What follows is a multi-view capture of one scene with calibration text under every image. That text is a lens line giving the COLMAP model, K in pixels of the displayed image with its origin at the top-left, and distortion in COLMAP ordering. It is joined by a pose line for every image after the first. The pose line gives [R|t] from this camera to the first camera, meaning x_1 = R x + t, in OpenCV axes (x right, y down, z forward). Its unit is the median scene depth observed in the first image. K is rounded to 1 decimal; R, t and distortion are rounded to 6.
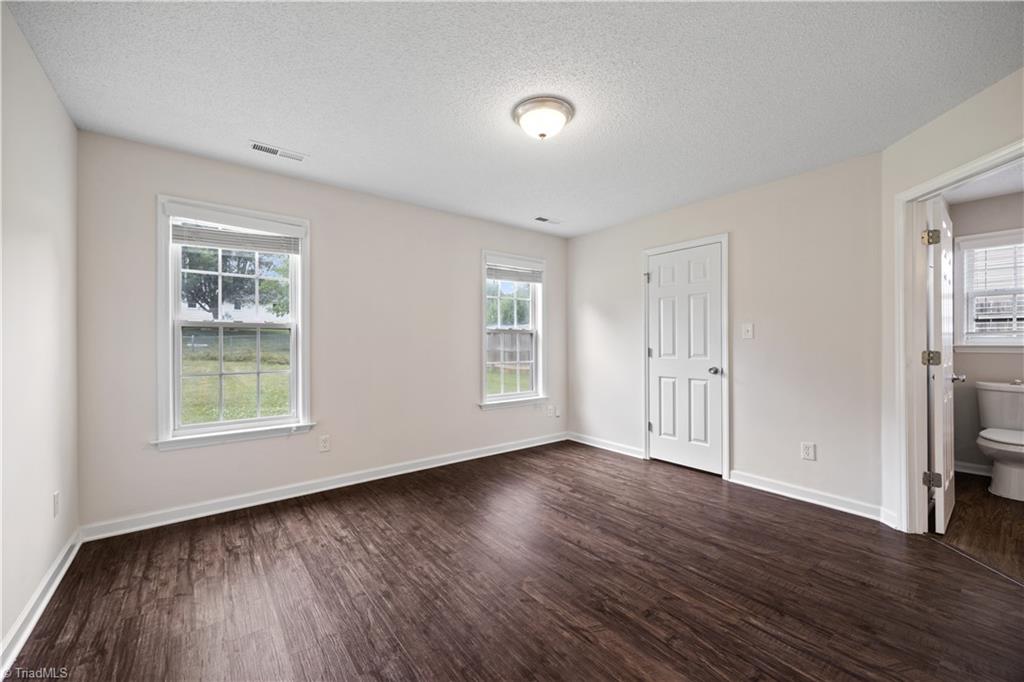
lens RADIAL K [[412.0, 0, 511.1], [0, 412.0, 344.1], [0, 0, 1]] dist [0.005668, 0.000028]
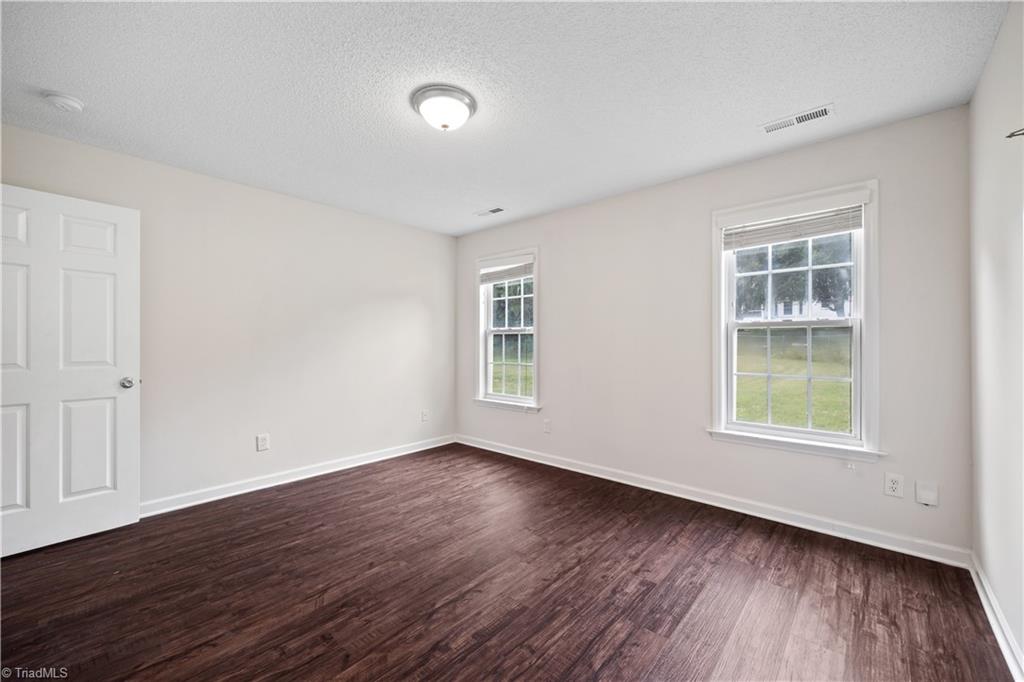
lens RADIAL K [[412.0, 0, 514.4], [0, 412.0, 342.4], [0, 0, 1]] dist [0.005668, 0.000028]
pose [[0.164841, 0.000942, -0.986320, 0.906459], [-0.004256, 0.999991, 0.000244, -0.006697], [0.986311, 0.004157, 0.164844, 0.870327]]
